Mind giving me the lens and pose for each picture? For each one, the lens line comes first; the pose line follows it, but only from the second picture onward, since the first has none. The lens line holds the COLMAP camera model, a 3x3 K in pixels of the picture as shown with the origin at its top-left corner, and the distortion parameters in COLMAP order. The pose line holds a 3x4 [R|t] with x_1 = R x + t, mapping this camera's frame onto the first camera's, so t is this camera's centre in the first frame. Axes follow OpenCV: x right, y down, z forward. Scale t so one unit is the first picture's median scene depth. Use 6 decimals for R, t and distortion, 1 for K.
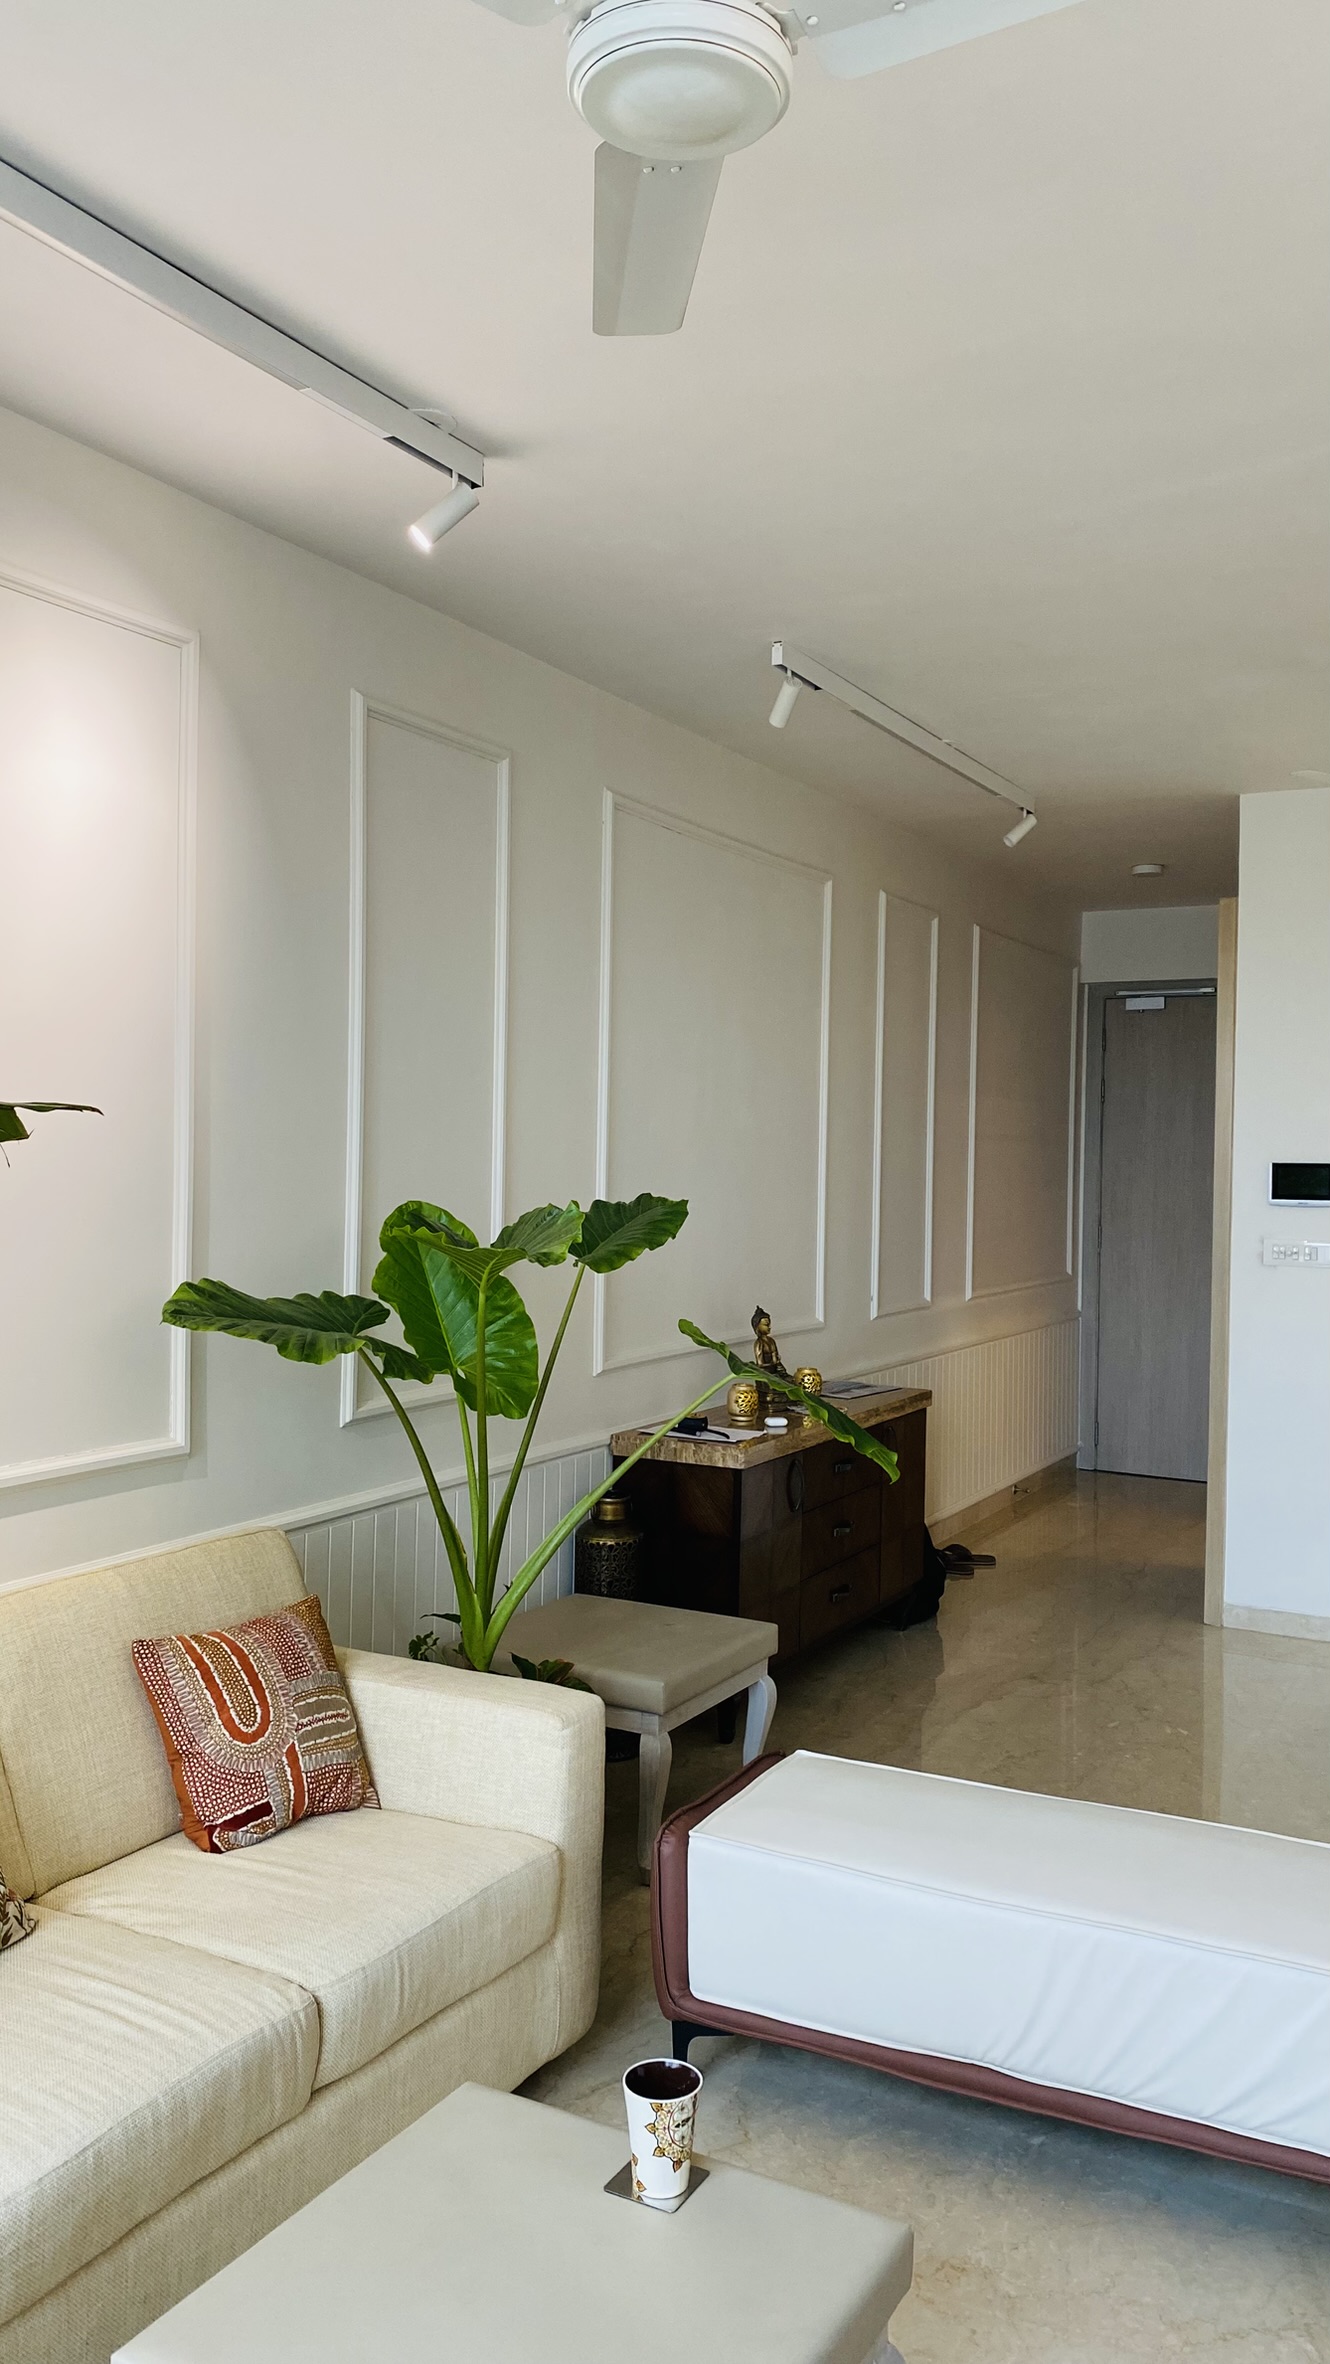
lens RADIAL K [[1743.5, 0, 681.4], [0, 1743.5, 1164.9], [0, 0, 1]] dist [0.130330, -0.334601]
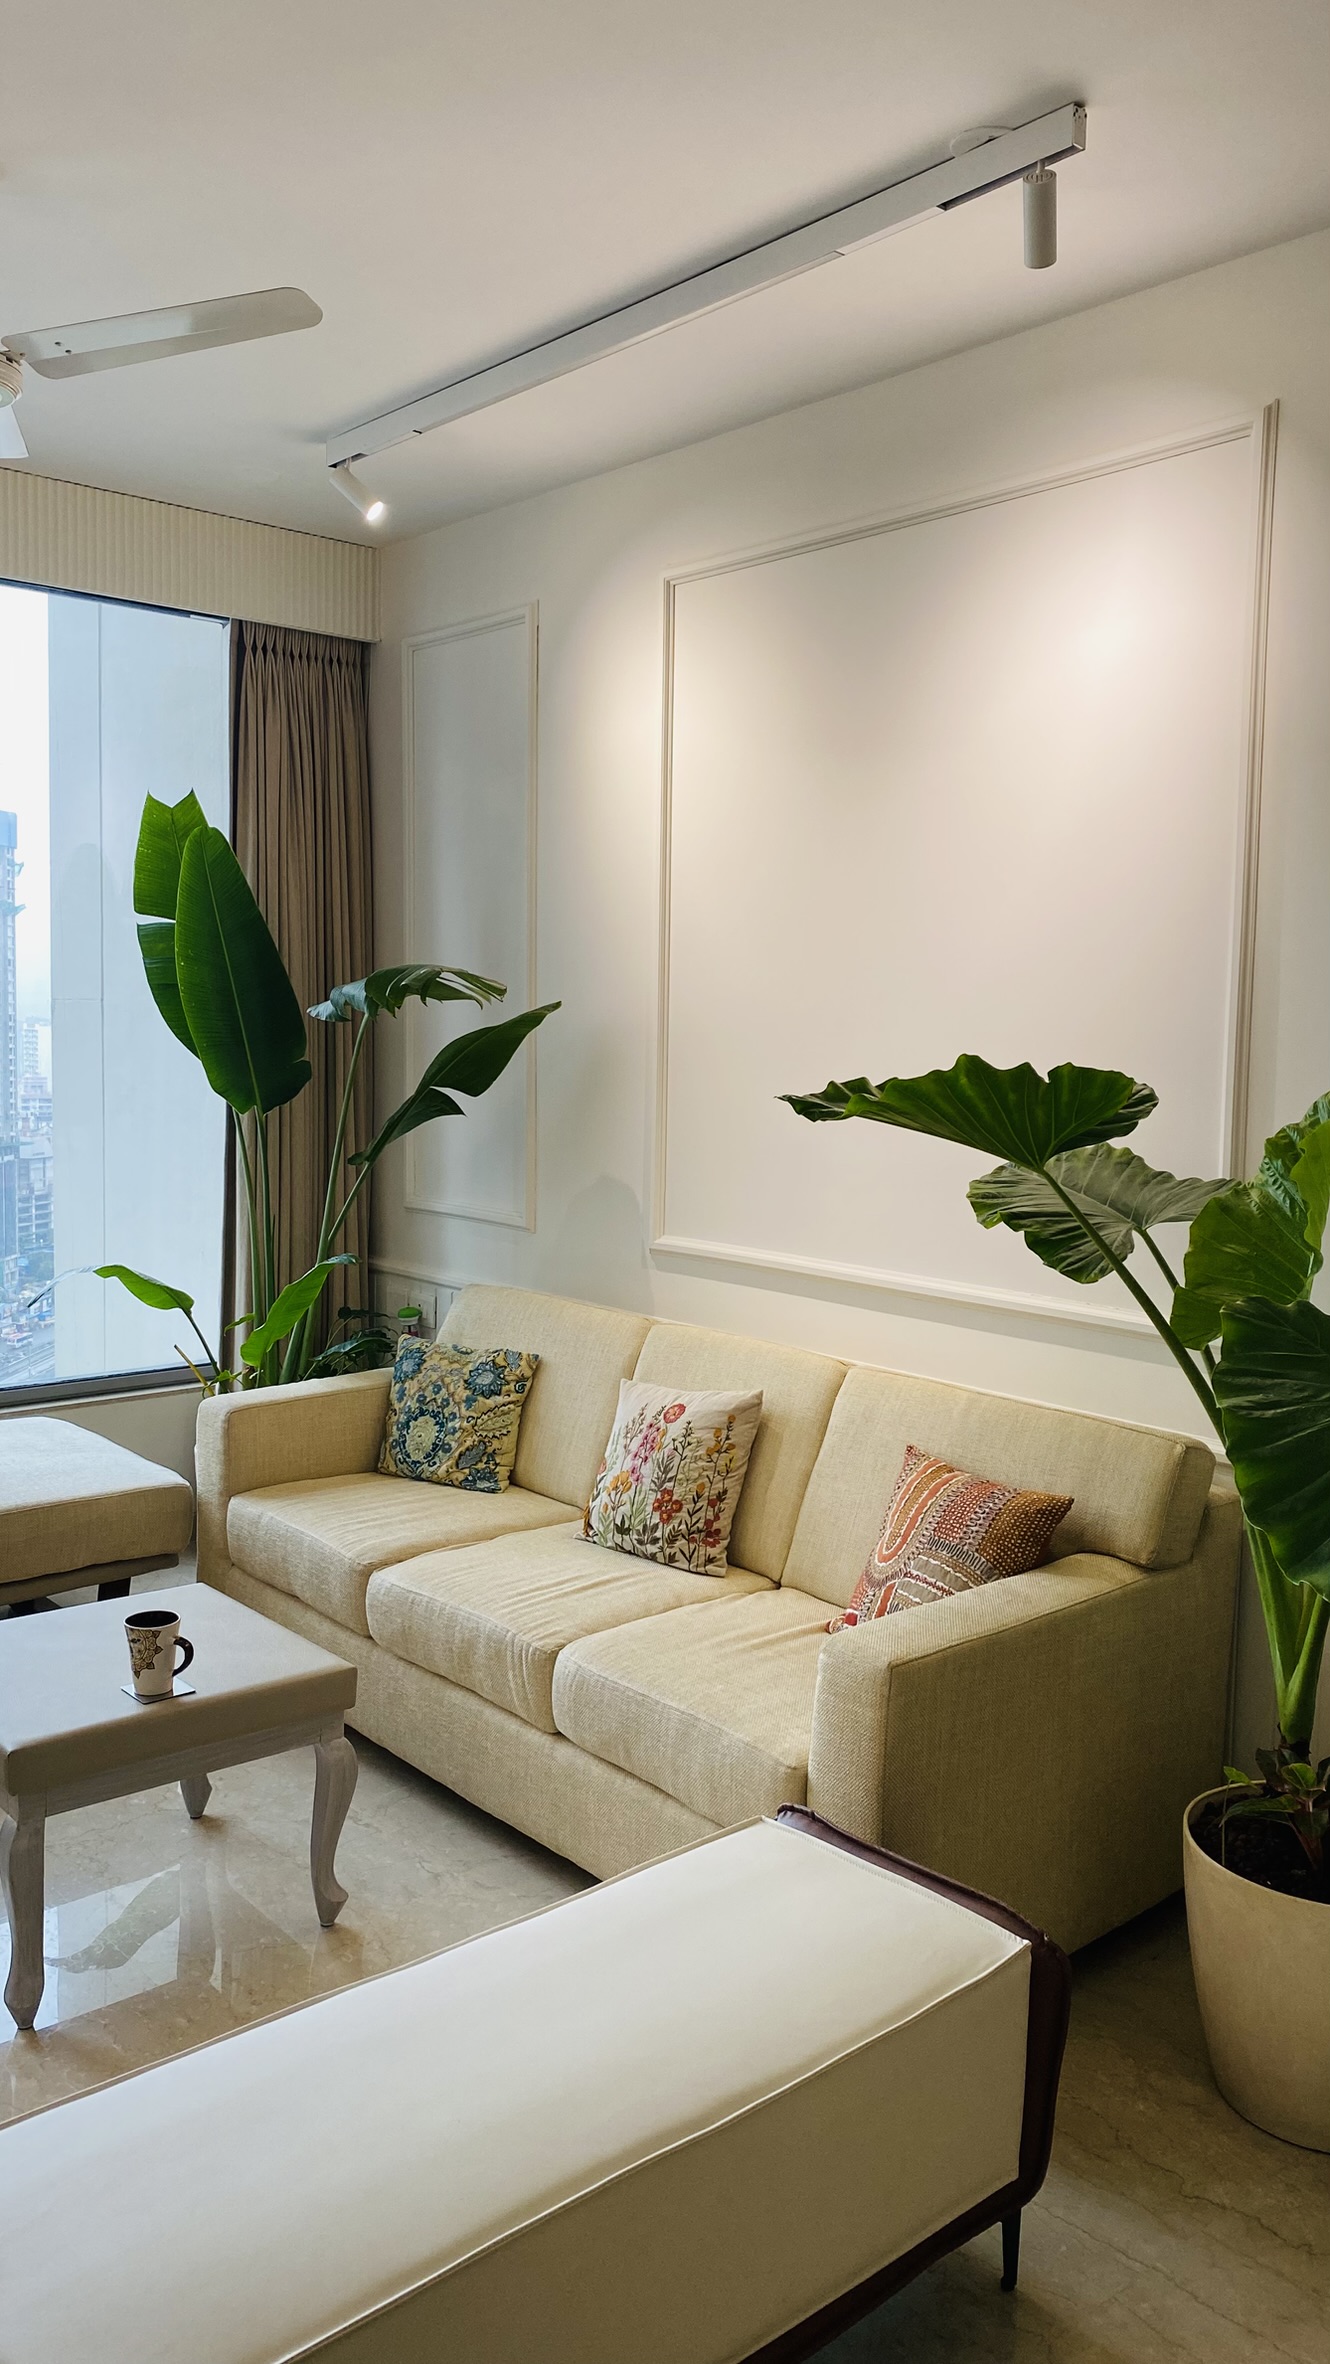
lens RADIAL K [[1743.5, 0, 681.4], [0, 1743.5, 1164.9], [0, 0, 1]] dist [0.130330, -0.334601]
pose [[-0.366162, 0.051401, -0.929130, 0.772222], [-0.033350, 0.997107, 0.068305, 0.023301], [0.929953, 0.055997, -0.363389, 1.267589]]
